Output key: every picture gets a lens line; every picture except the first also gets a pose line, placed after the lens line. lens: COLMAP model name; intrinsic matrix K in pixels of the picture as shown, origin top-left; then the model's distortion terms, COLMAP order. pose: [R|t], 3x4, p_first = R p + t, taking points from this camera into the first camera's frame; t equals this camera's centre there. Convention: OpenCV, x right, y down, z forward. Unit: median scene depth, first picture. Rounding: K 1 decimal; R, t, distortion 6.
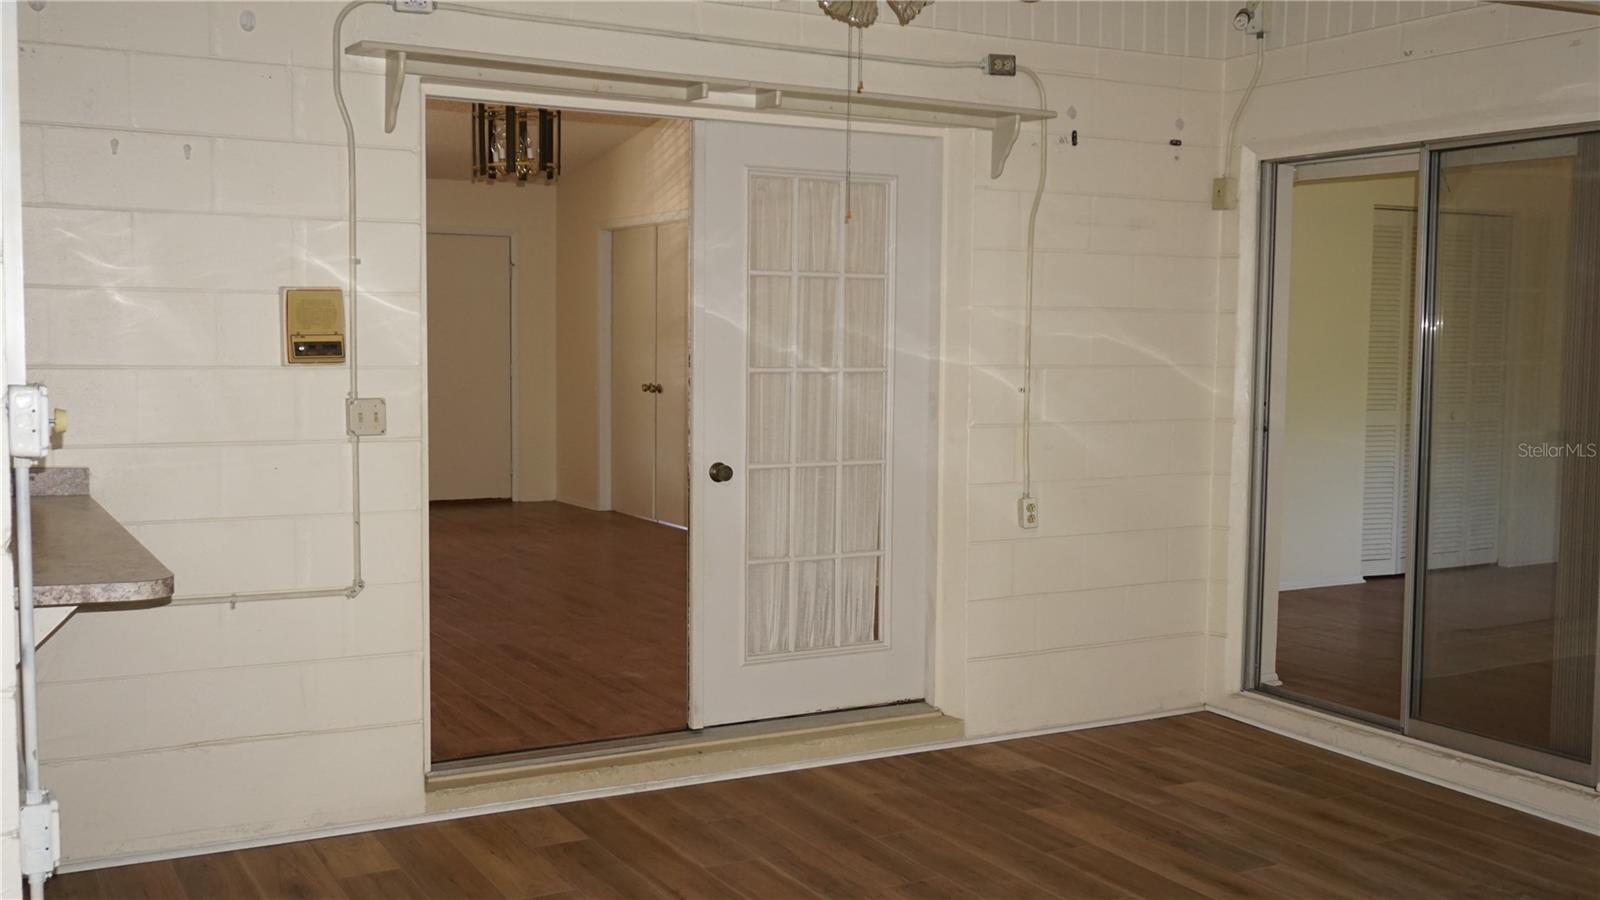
lens RADIAL K [[1597.6, 0, 800.6], [0, 1597.6, 478.4], [0, 0, 1]] dist [-0.009845, 0.013512]
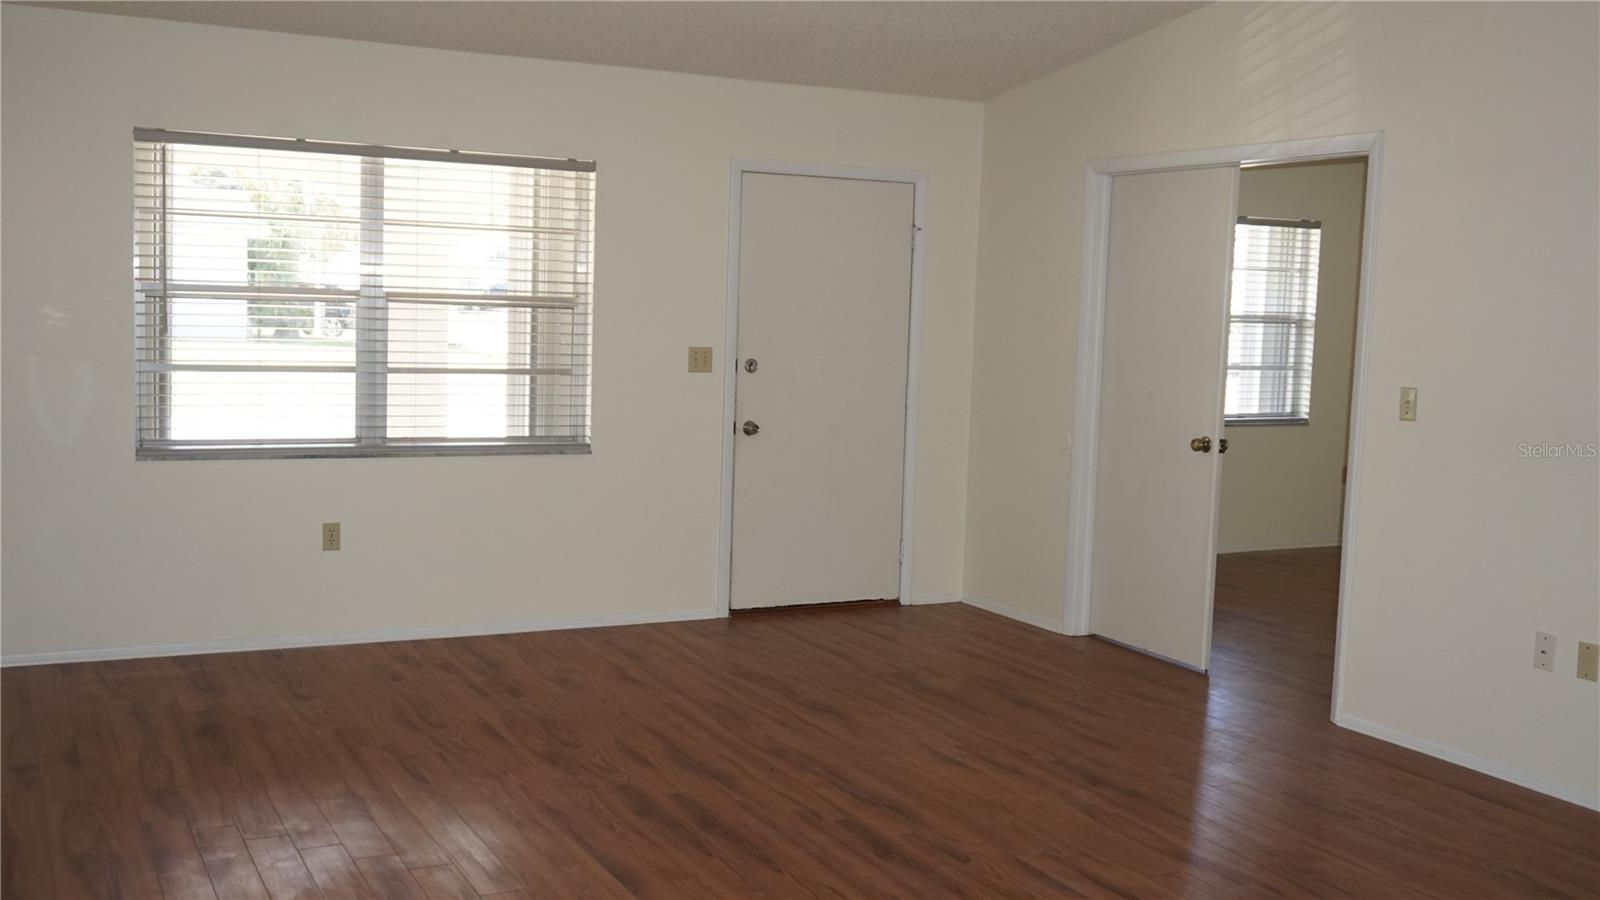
lens RADIAL K [[1597.6, 0, 800.6], [0, 1597.6, 478.4], [0, 0, 1]] dist [-0.009845, 0.013512]
pose [[0.999187, 0.021219, -0.034289, -0.200818], [-0.020556, 0.999597, 0.019575, -0.047398], [0.034690, -0.018854, 0.999220, 0.371734]]
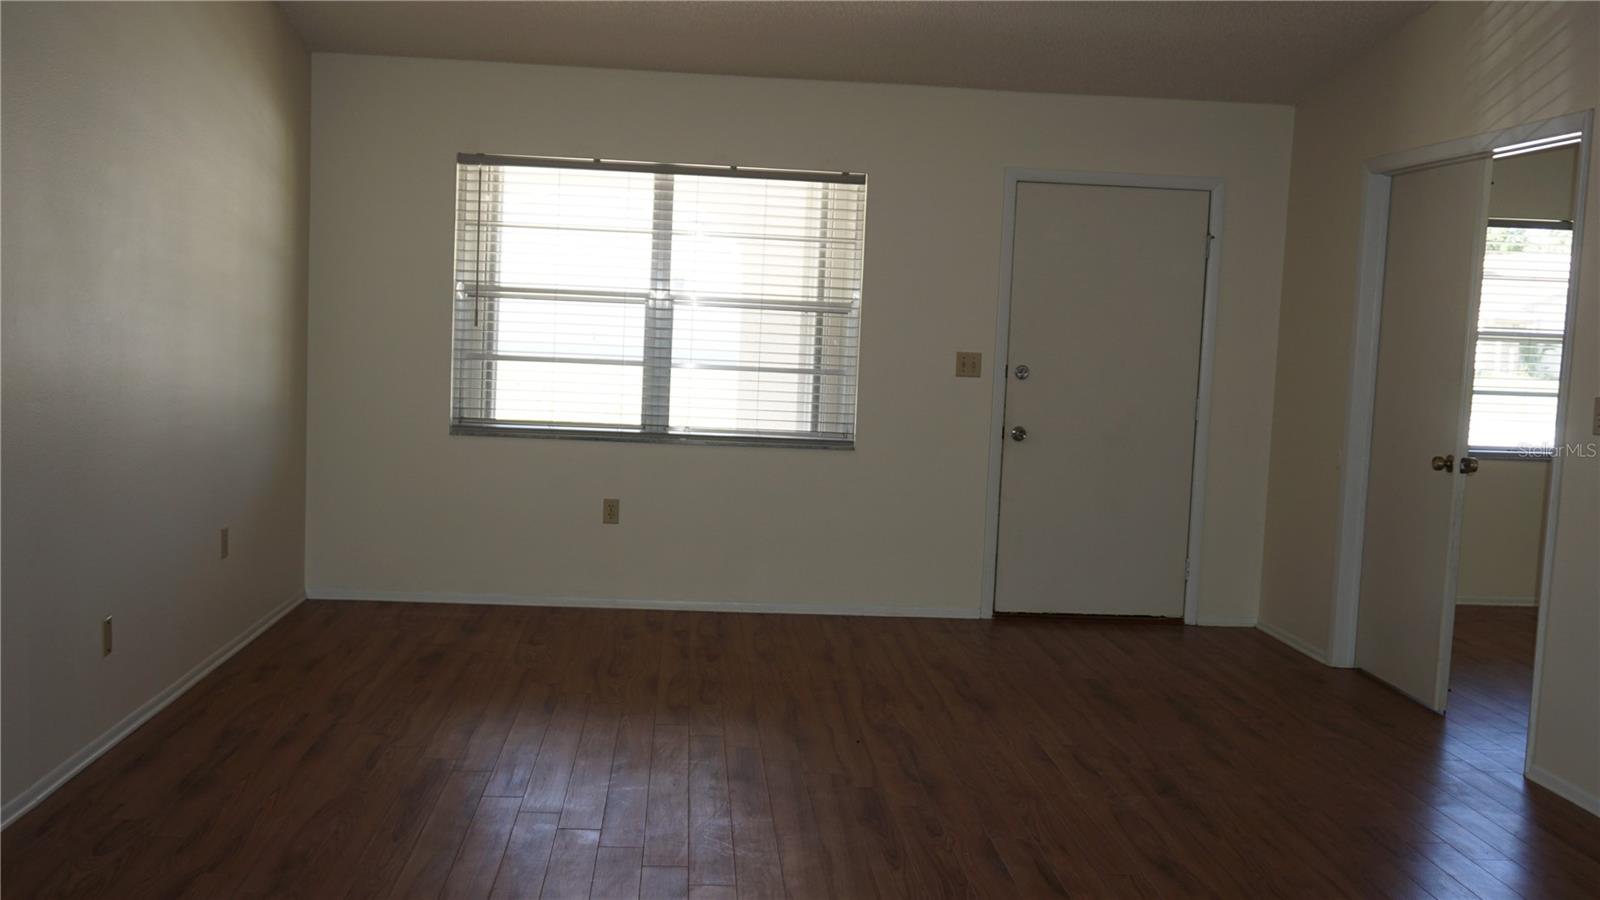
lens RADIAL K [[1597.6, 0, 800.6], [0, 1597.6, 478.4], [0, 0, 1]] dist [-0.009845, 0.013512]
pose [[0.901852, 0.068552, -0.426571, -0.056181], [-0.069971, 0.997472, 0.012367, -0.038810], [0.426341, 0.018694, 0.904369, 0.385689]]
